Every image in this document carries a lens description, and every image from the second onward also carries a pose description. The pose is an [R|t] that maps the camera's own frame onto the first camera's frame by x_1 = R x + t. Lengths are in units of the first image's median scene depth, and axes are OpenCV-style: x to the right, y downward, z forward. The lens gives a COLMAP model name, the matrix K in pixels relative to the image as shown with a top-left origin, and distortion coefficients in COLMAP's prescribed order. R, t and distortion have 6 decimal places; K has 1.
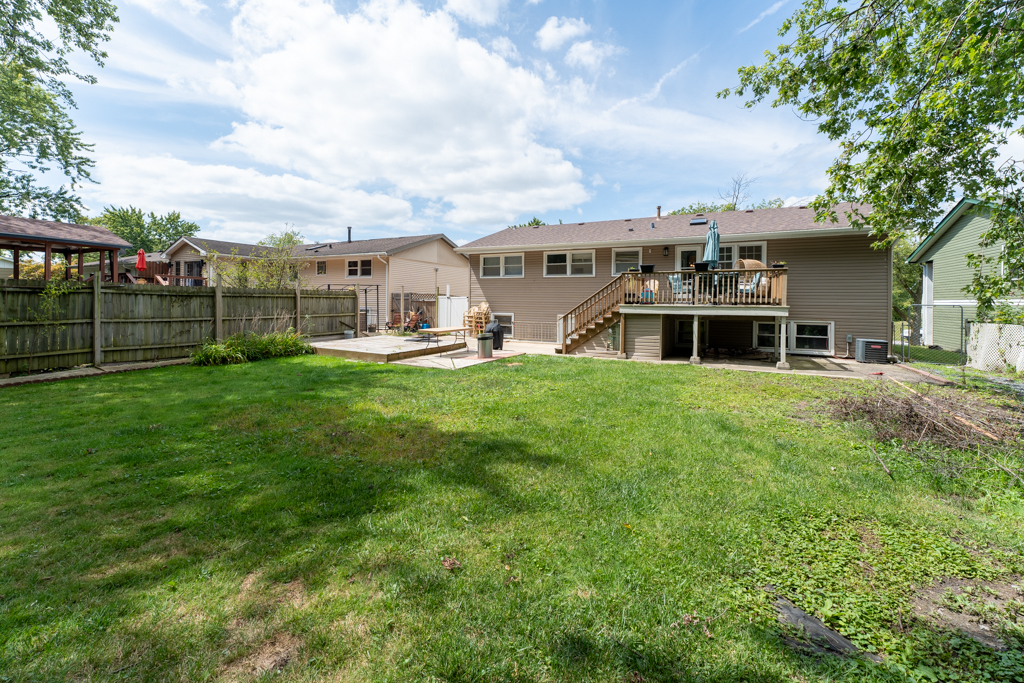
lens RADIAL K [[427.0, 0, 516.9], [0, 427.0, 301.8], [0, 0, 1]] dist [0.001067, 0.000068]
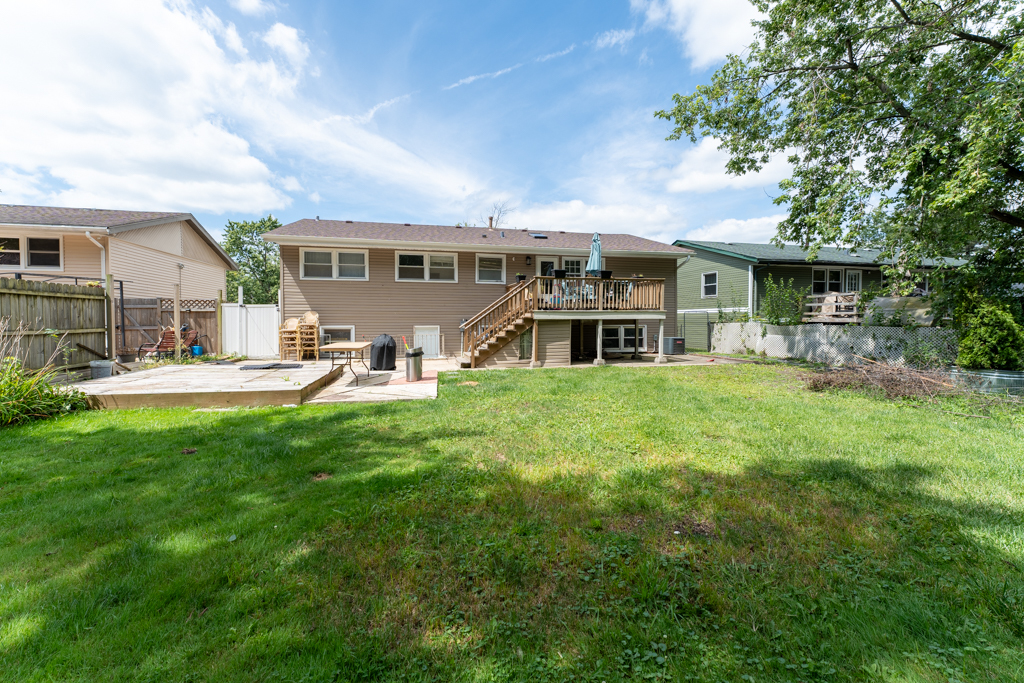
lens RADIAL K [[427.0, 0, 516.9], [0, 427.0, 301.8], [0, 0, 1]] dist [0.001067, 0.000068]
pose [[0.765056, 0.015143, 0.643786, -0.339014], [0.011992, 0.999215, -0.037754, 0.019491], [-0.643852, 0.036605, 0.764274, 0.248042]]
